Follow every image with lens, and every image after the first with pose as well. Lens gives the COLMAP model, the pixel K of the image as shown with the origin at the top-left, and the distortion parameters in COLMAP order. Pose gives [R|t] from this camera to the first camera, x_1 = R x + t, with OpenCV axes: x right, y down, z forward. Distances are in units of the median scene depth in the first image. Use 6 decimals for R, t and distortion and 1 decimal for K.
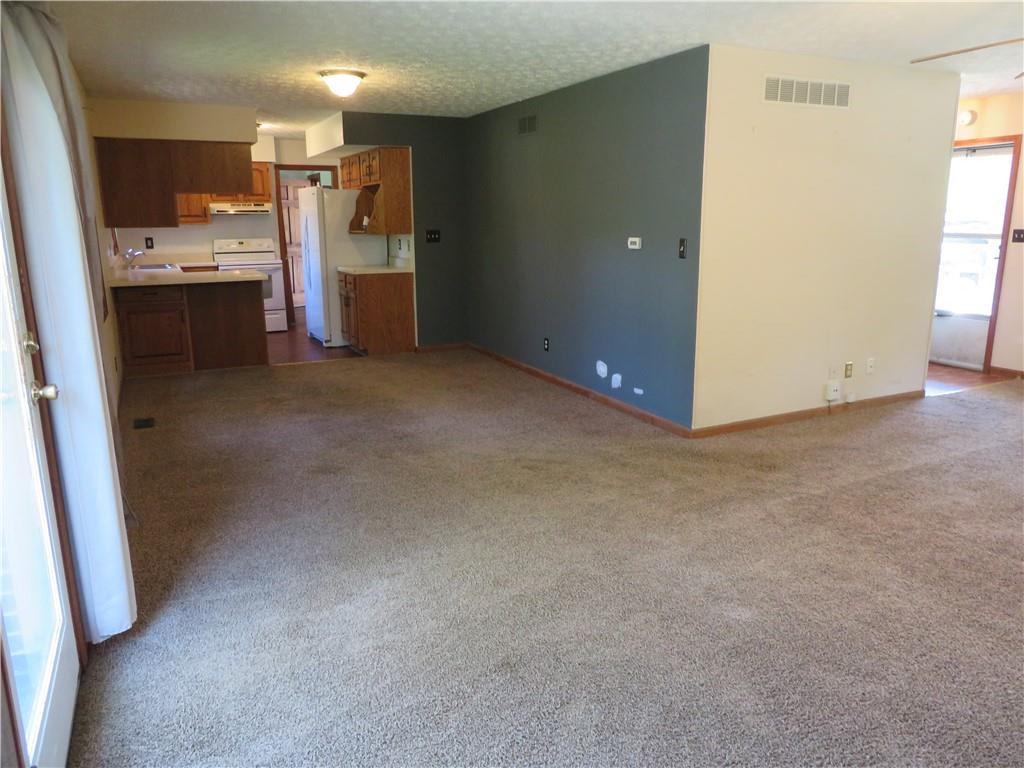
lens RADIAL K [[727.3, 0, 513.2], [0, 727.3, 388.3], [0, 0, 1]] dist [-0.009196, 0.002916]
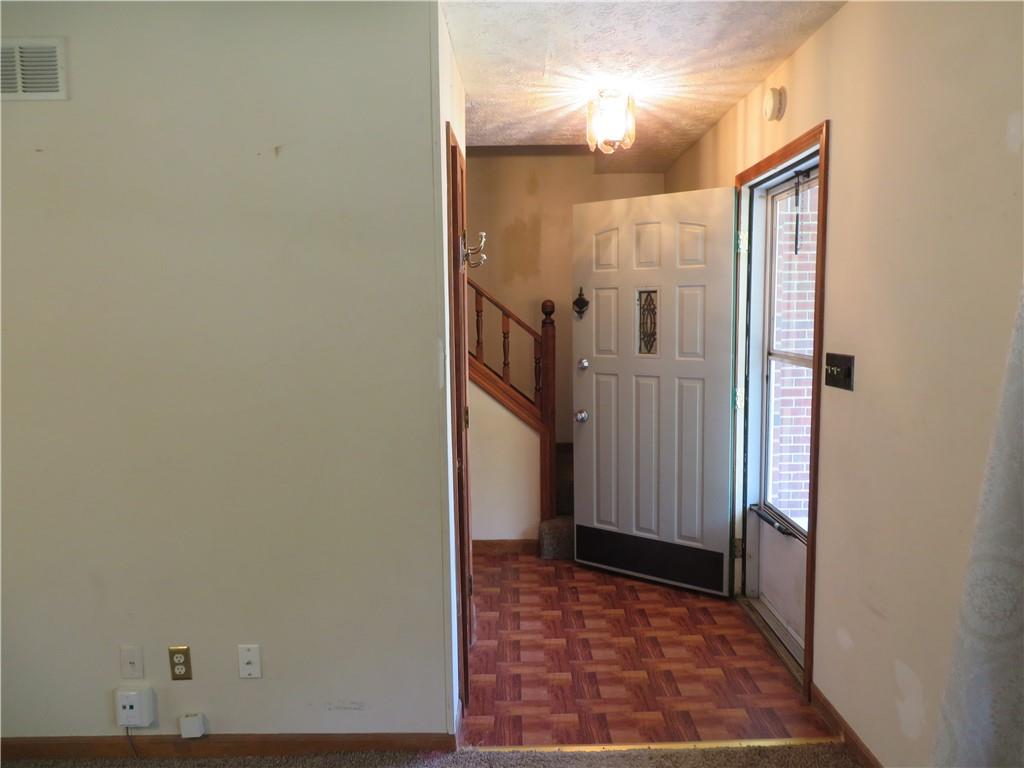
lens RADIAL K [[727.3, 0, 509.5], [0, 727.3, 385.1], [0, 0, 1]] dist [-0.009196, 0.002916]
pose [[0.894800, 0.045058, -0.444187, 0.945530], [-0.099610, 0.989964, -0.100240, -0.192956], [0.435213, 0.133941, 0.890309, 0.758293]]
